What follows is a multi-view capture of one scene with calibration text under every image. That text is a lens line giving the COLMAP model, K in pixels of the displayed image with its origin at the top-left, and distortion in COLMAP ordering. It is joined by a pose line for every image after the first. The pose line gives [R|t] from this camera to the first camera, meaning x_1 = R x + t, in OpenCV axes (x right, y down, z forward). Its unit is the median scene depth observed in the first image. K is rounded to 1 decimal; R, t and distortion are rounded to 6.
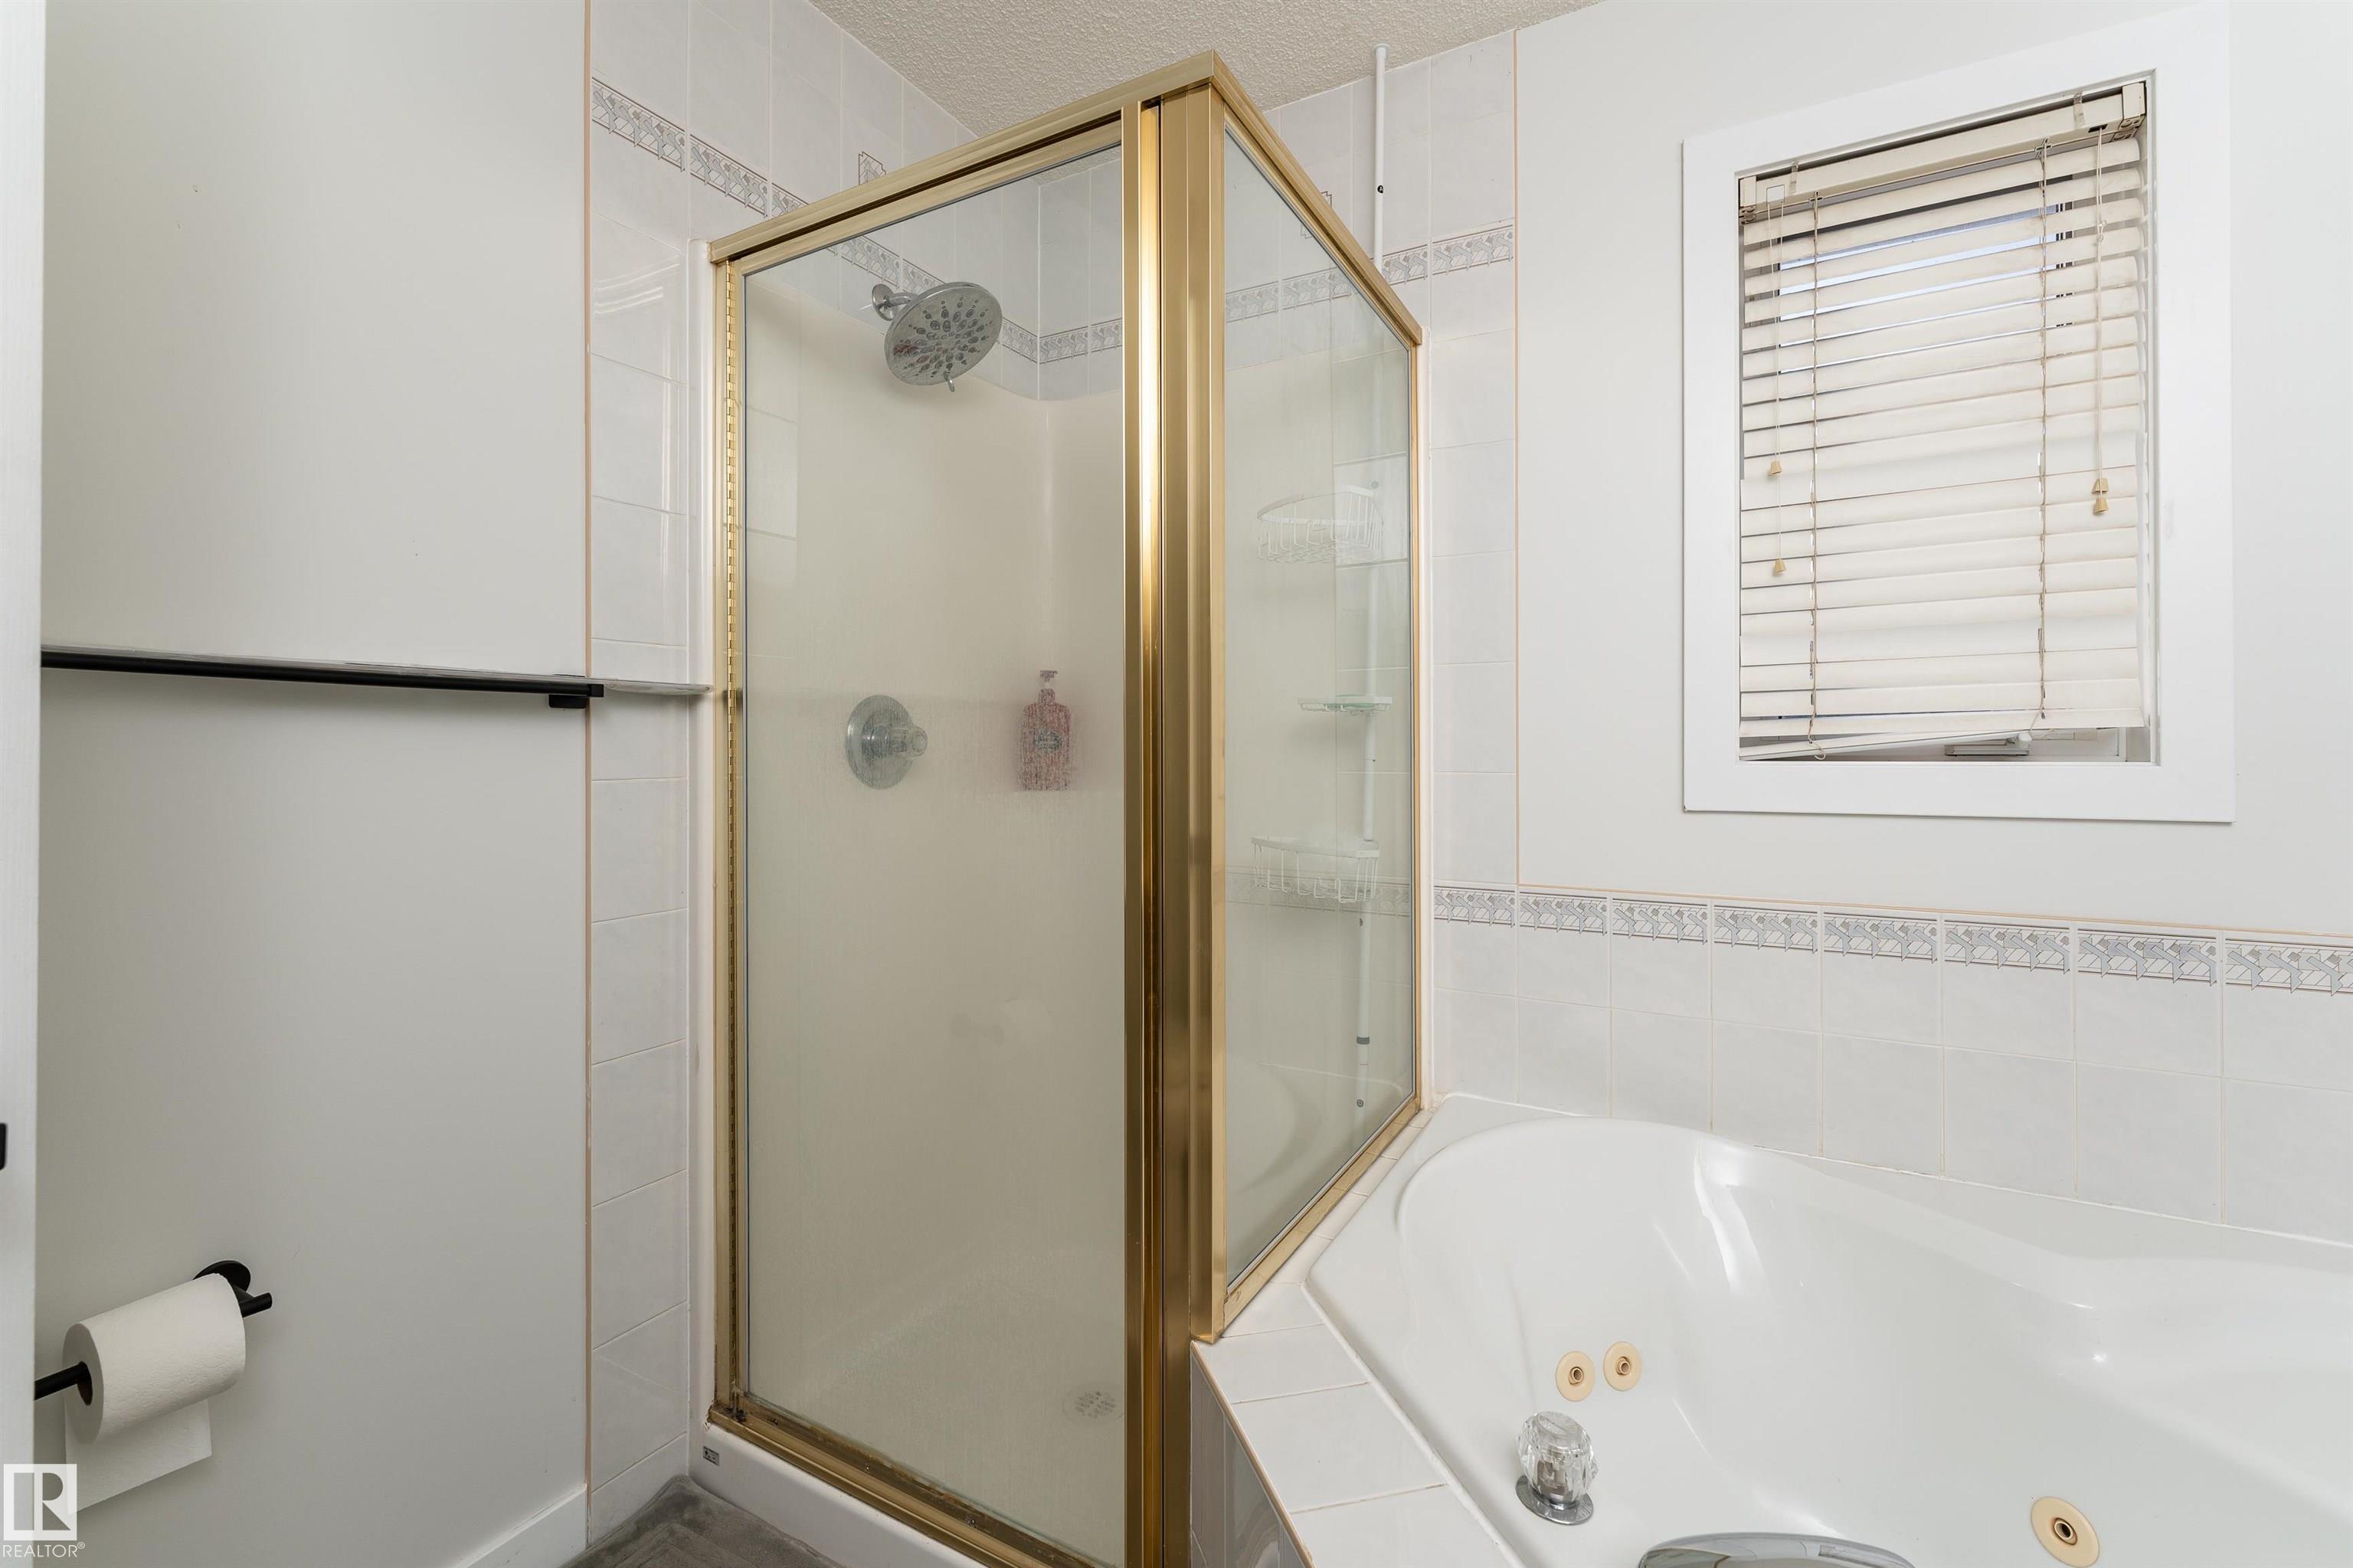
lens RADIAL K [[1027.7, 0, 1172.0], [0, 1027.7, 741.3], [0, 0, 1]] dist [-0.000847, -0.000146]
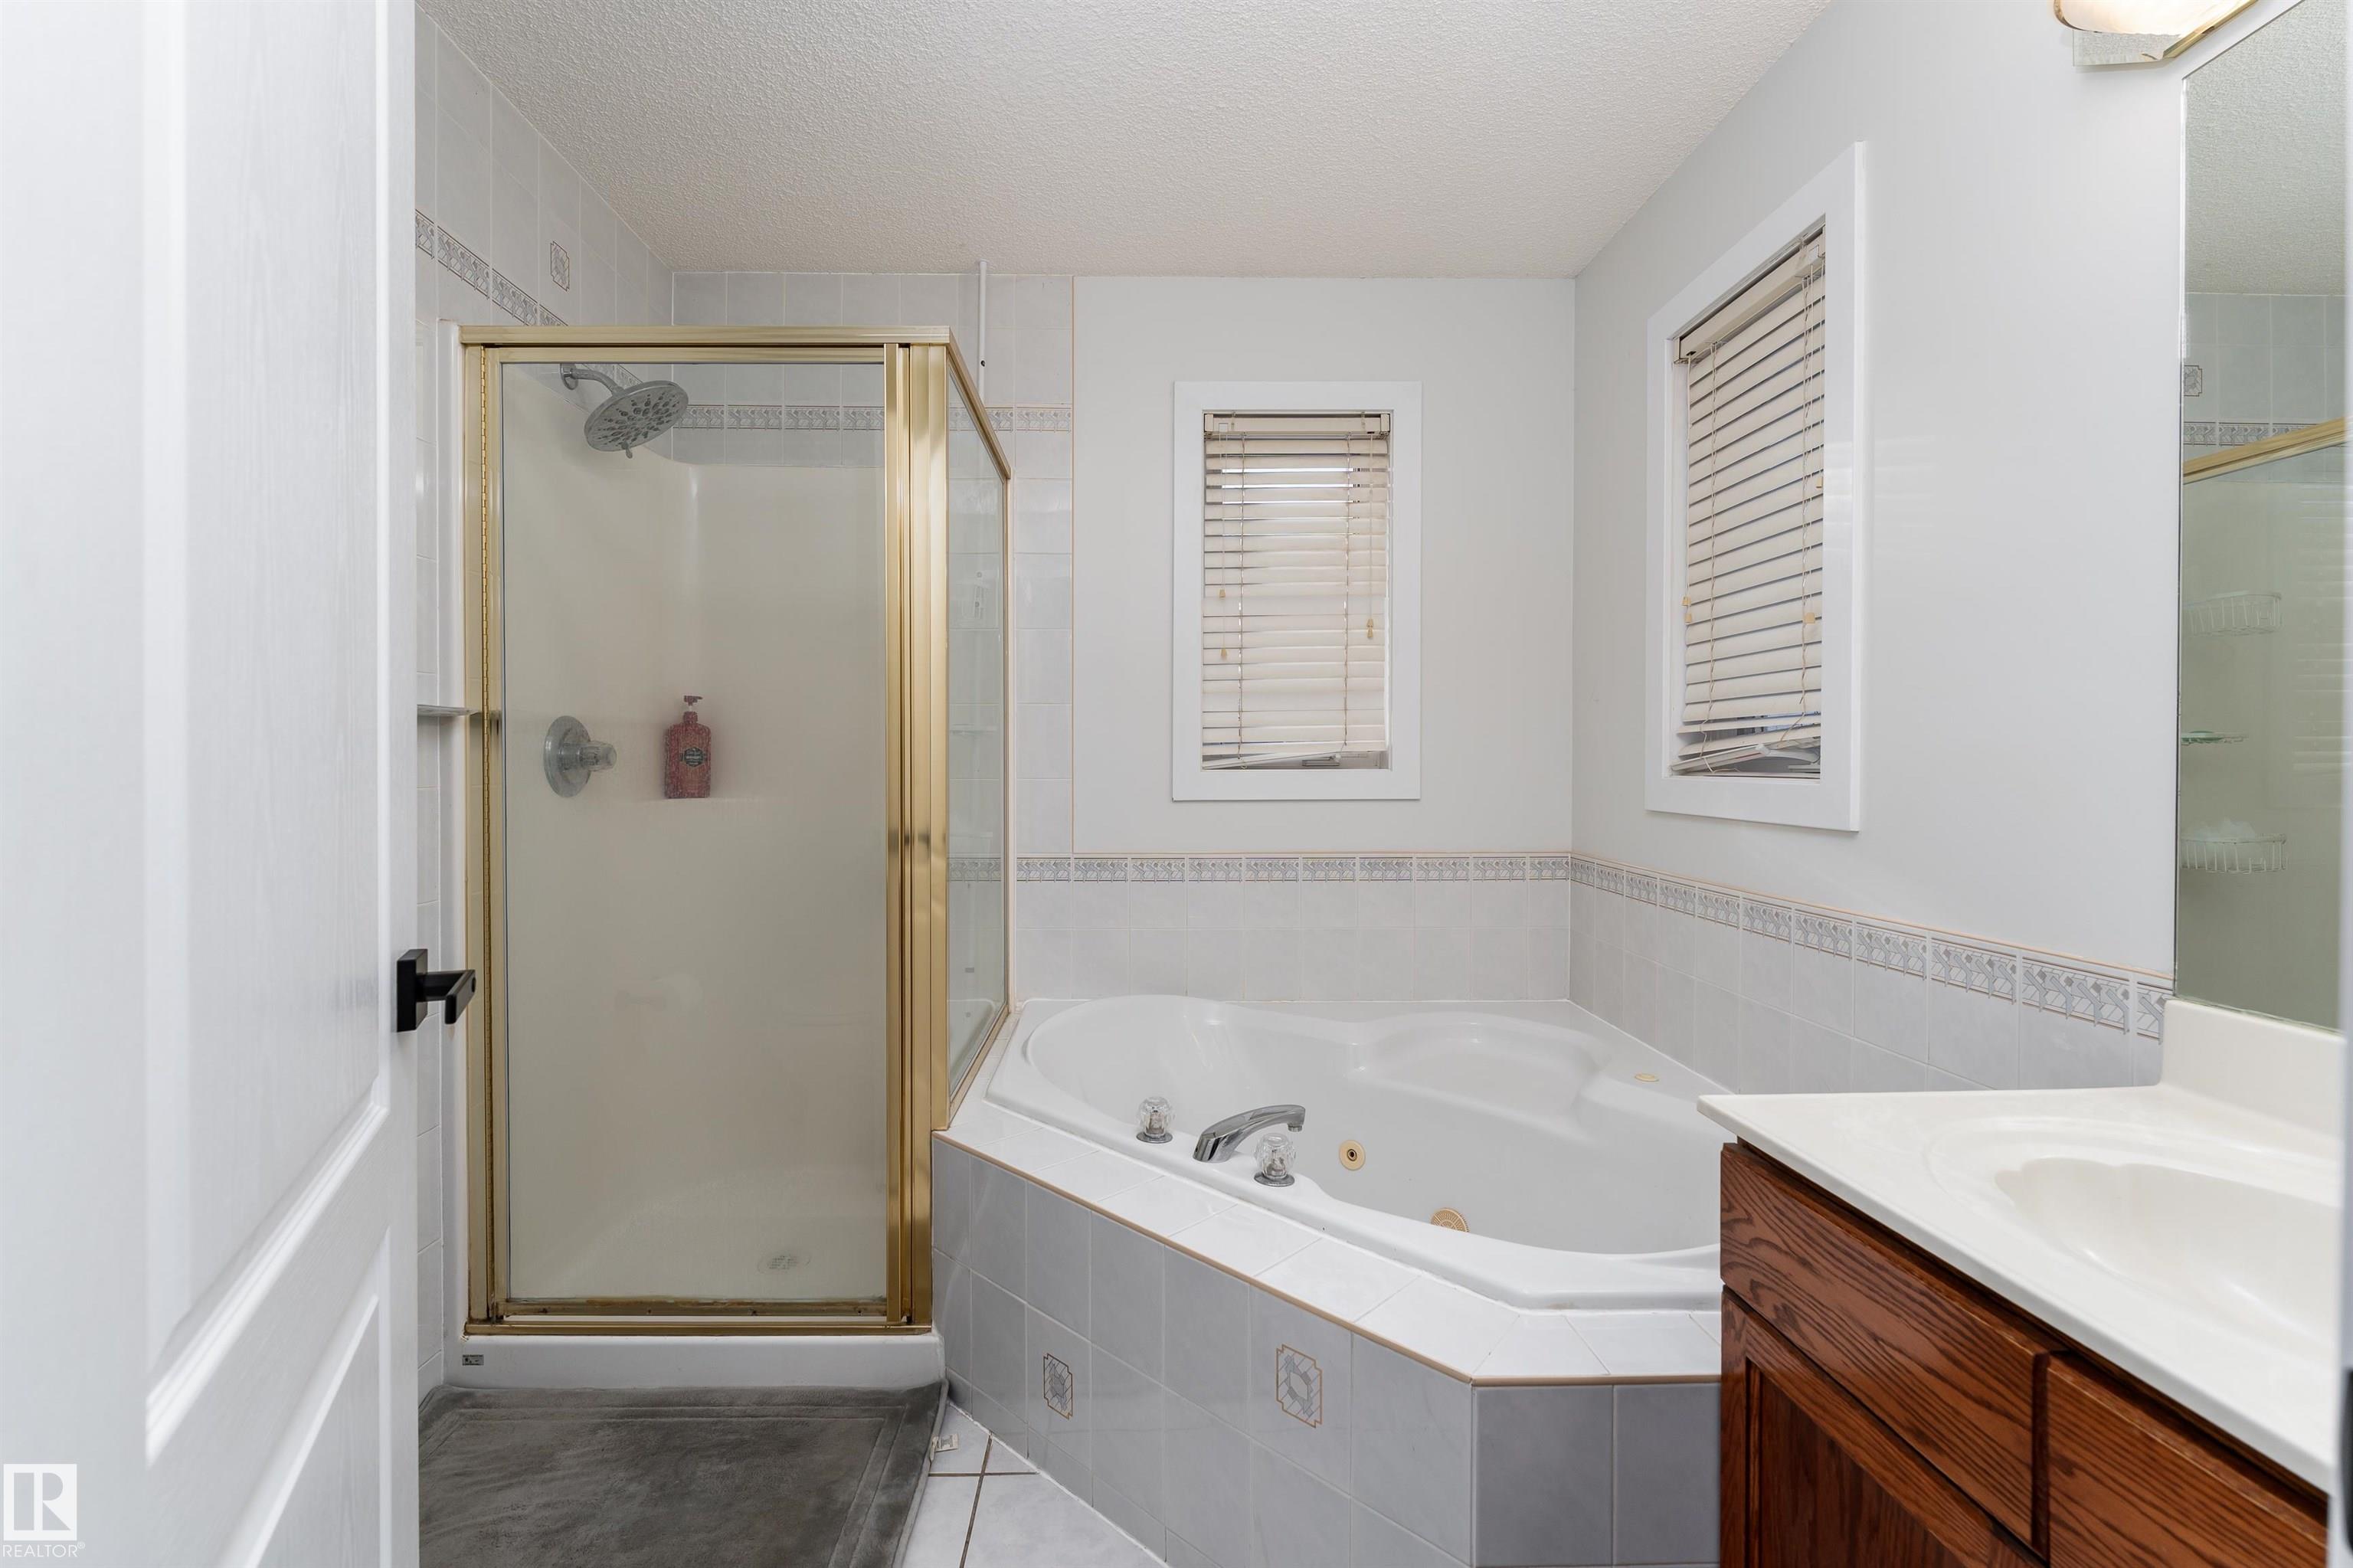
lens RADIAL K [[1014.0, 0, 1170.0], [0, 1014.0, 778.9], [0, 0, 1]] dist [-0.000875, 0.000014]
pose [[0.860401, -0.008808, 0.509542, -0.319336], [-0.003325, 0.999732, 0.022897, -0.002892], [-0.509607, -0.021395, 0.860141, -0.369126]]
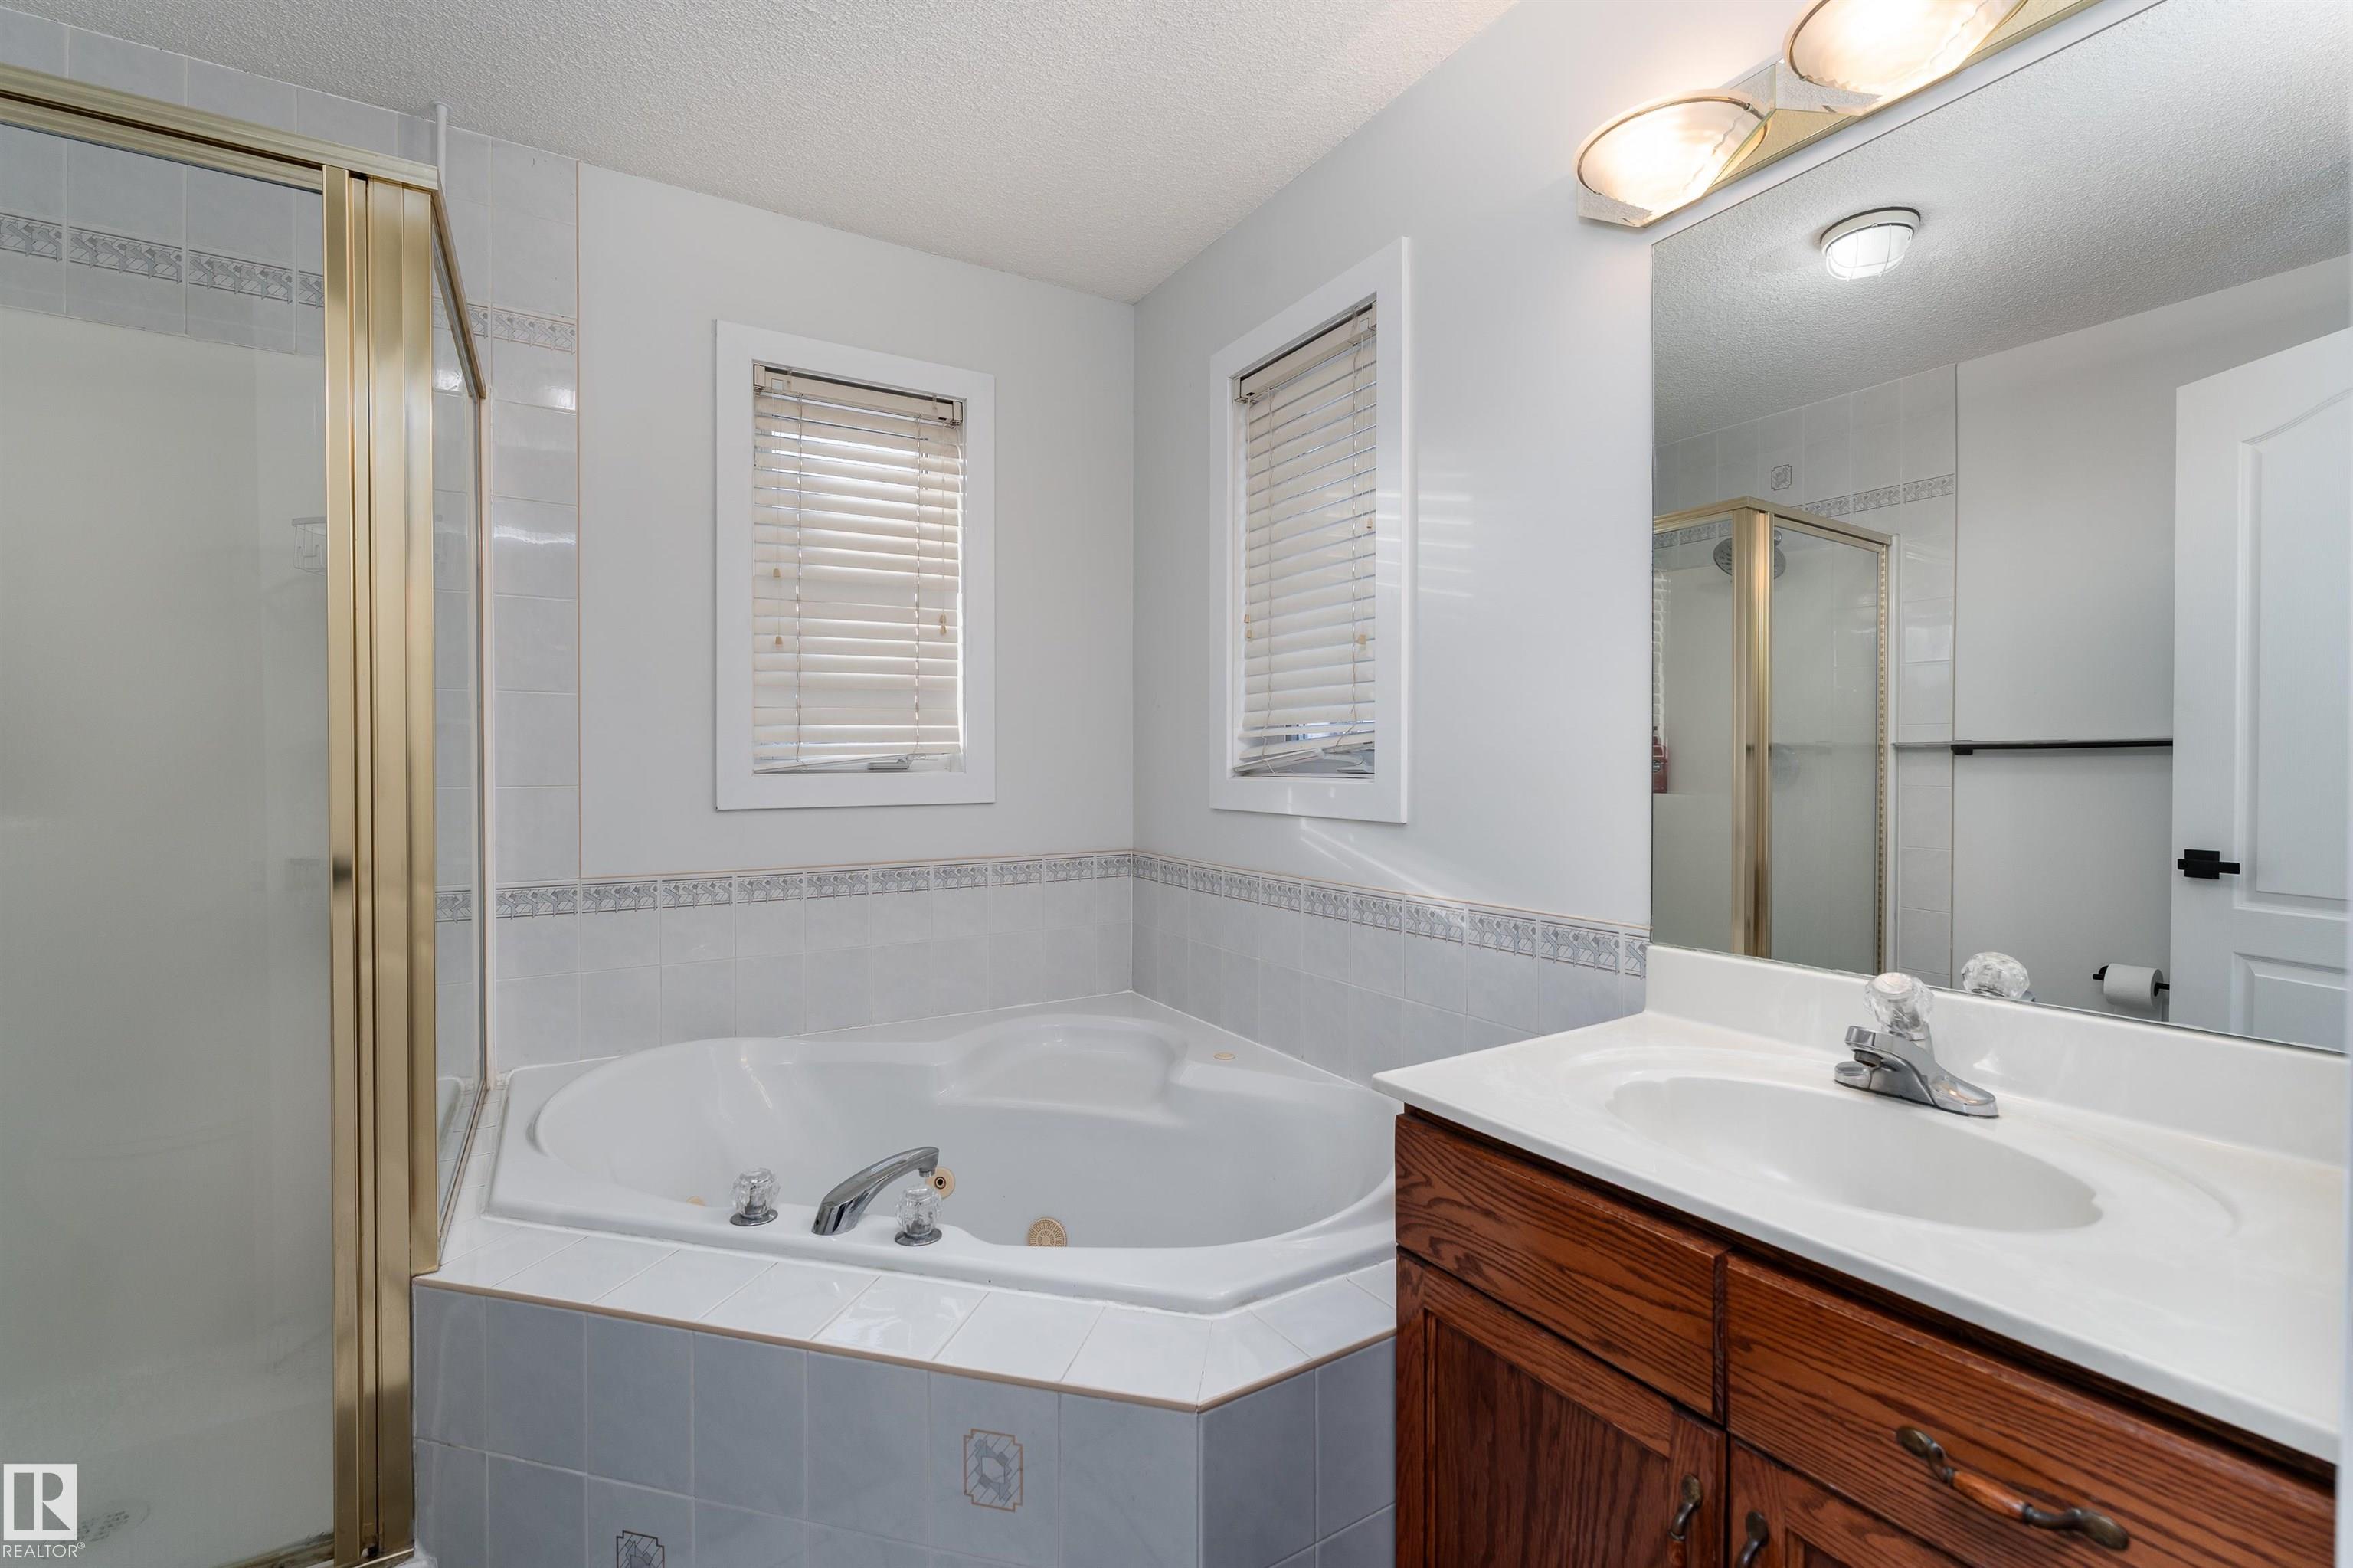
lens RADIAL K [[1001.8, 0, 1185.4], [0, 1001.8, 777.3], [0, 0, 1]] dist [-0.000863, -0.000161]
pose [[0.493884, -0.012819, 0.869433, -0.361389], [-0.004597, 0.999839, 0.017353, -0.002581], [-0.869515, -0.012567, 0.493746, -0.208257]]
